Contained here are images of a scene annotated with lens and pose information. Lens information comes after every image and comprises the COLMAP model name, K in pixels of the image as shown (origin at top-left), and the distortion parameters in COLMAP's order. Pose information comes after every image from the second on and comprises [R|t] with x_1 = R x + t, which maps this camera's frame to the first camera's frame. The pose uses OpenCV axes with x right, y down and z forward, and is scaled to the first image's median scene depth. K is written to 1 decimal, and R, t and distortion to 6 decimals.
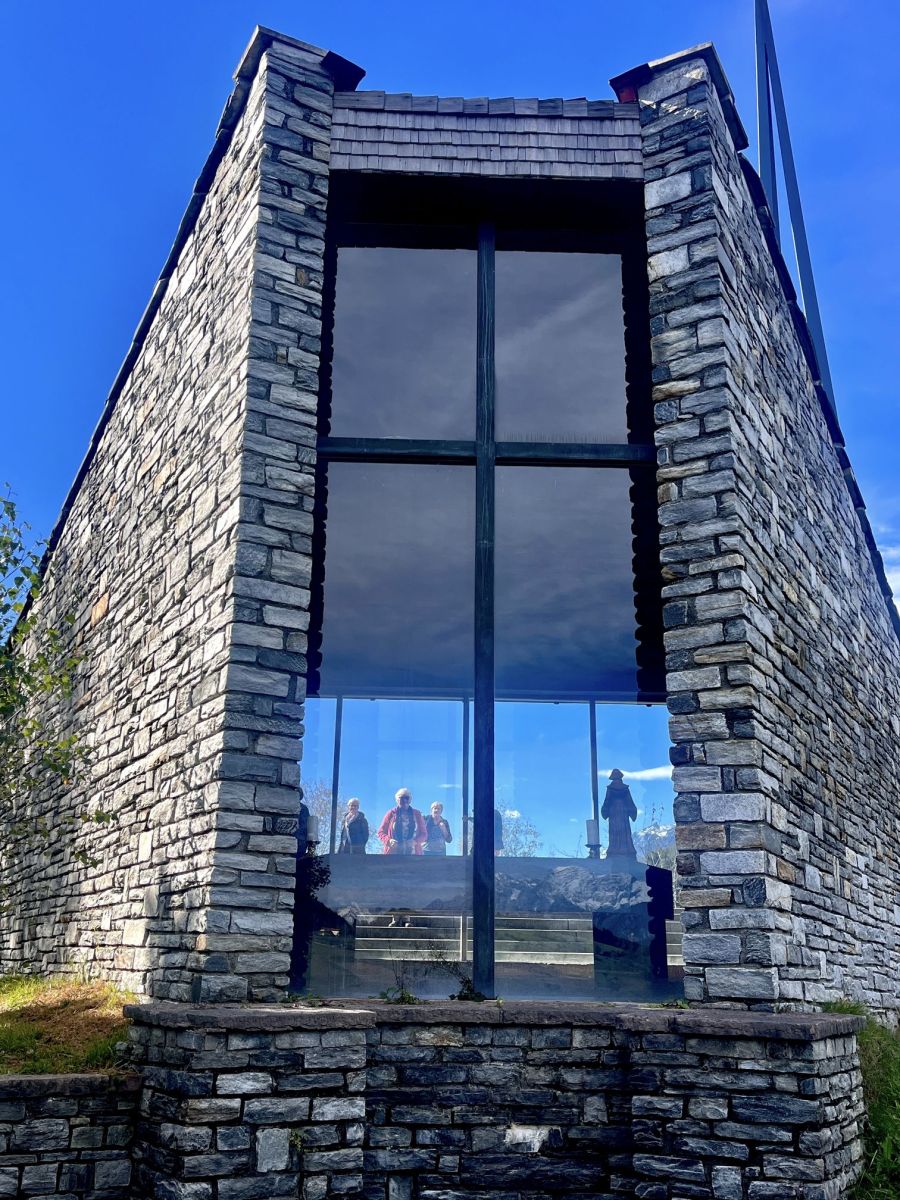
lens RADIAL K [[1119.6, 0, 450.0], [0, 1119.6, 600.0], [0, 0, 1]] dist [0.041442, -0.017910]
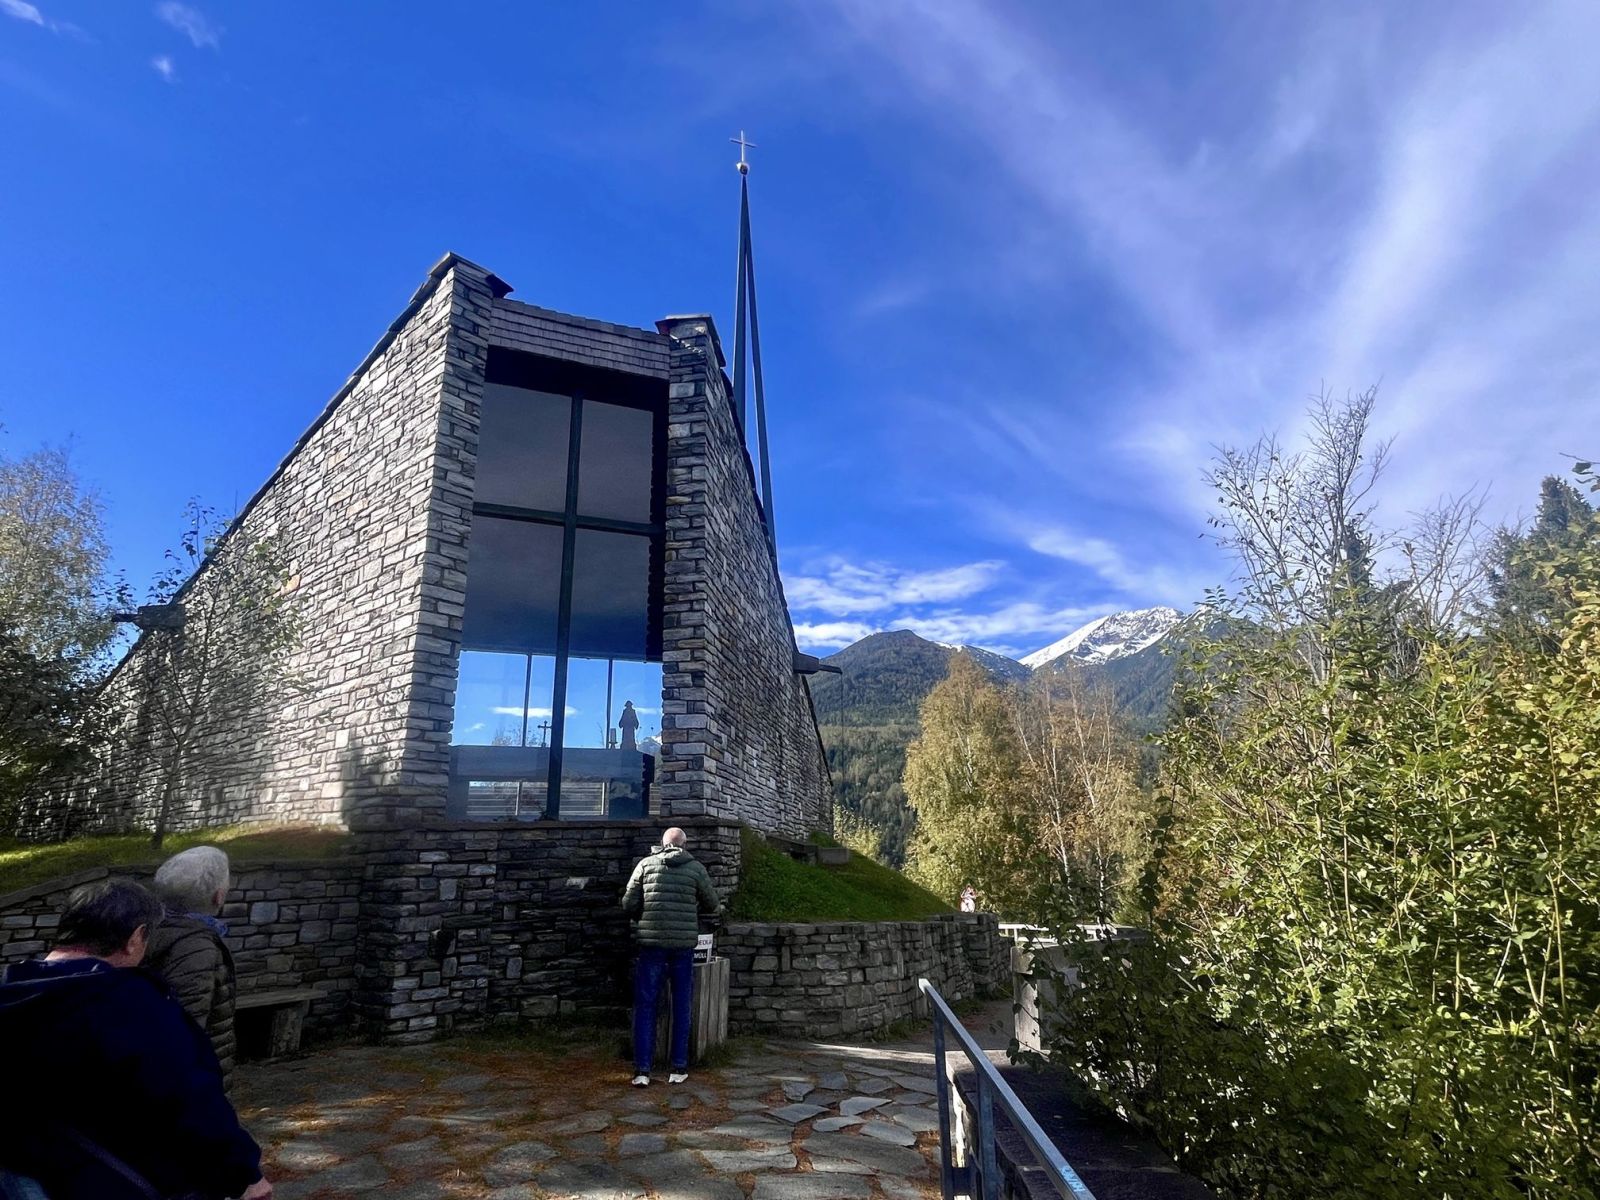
lens RADIAL K [[820.7, 0, 779.6], [0, 820.7, 601.1], [0, 0, 1]] dist [-0.000060, -0.000058]
pose [[0.937964, 0.069332, 0.339731, -0.093432], [-0.079286, 0.996732, 0.015488, -0.053046], [-0.337546, -0.041463, 0.940395, -0.348504]]
